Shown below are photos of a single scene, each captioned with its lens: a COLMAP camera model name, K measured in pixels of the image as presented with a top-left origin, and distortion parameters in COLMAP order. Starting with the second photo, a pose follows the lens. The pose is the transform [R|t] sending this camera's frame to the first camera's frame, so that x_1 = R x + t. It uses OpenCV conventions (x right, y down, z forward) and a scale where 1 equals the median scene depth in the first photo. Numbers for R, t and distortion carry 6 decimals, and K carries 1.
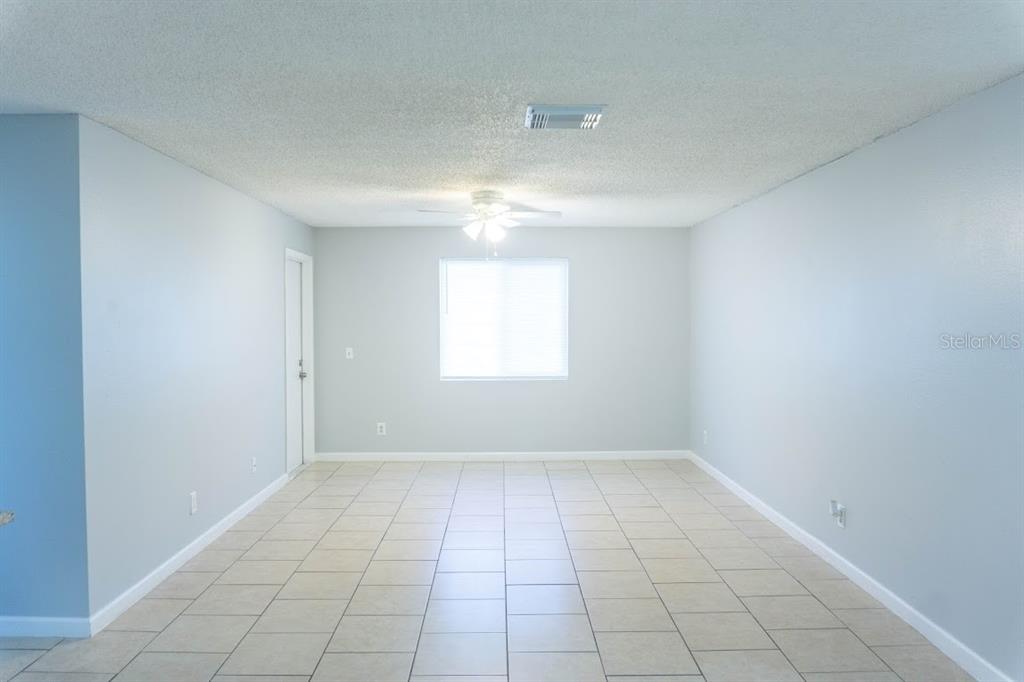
lens RADIAL K [[740.6, 0, 512.0], [0, 740.6, 341.0], [0, 0, 1]] dist [-0.054003, 0.044740]
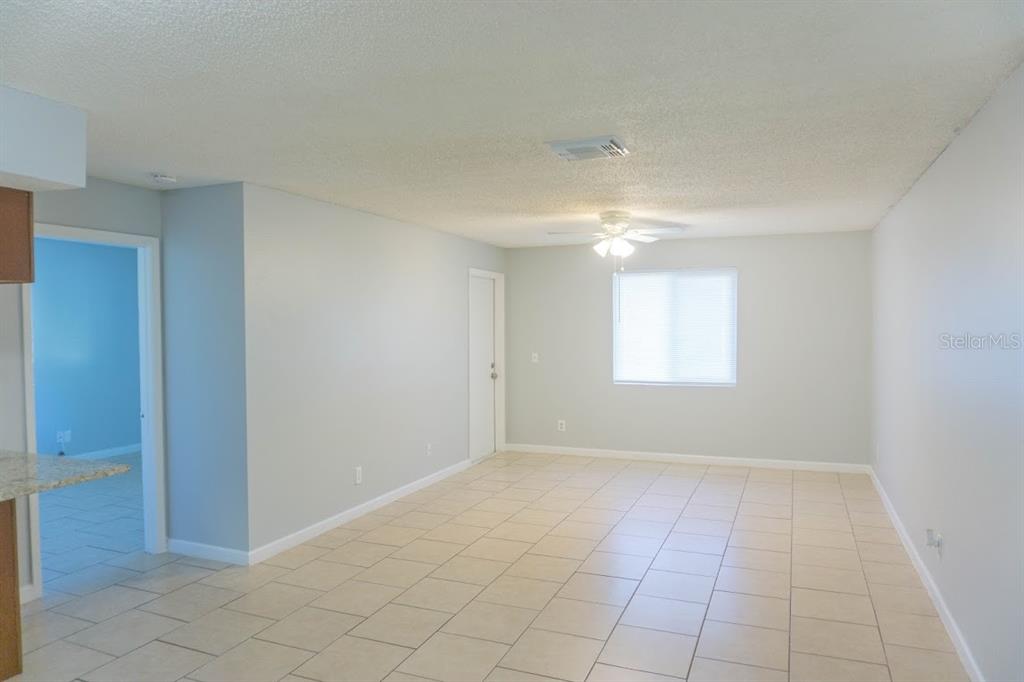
lens RADIAL K [[694.2, 0, 512.0], [0, 694.2, 341.0], [0, 0, 1]] dist [-0.003803, -0.002156]
pose [[0.918800, 0.004705, -0.394695, 0.229600], [-0.006404, 0.999975, -0.002988, -0.007689], [0.394671, 0.005273, 0.918807, 0.003017]]
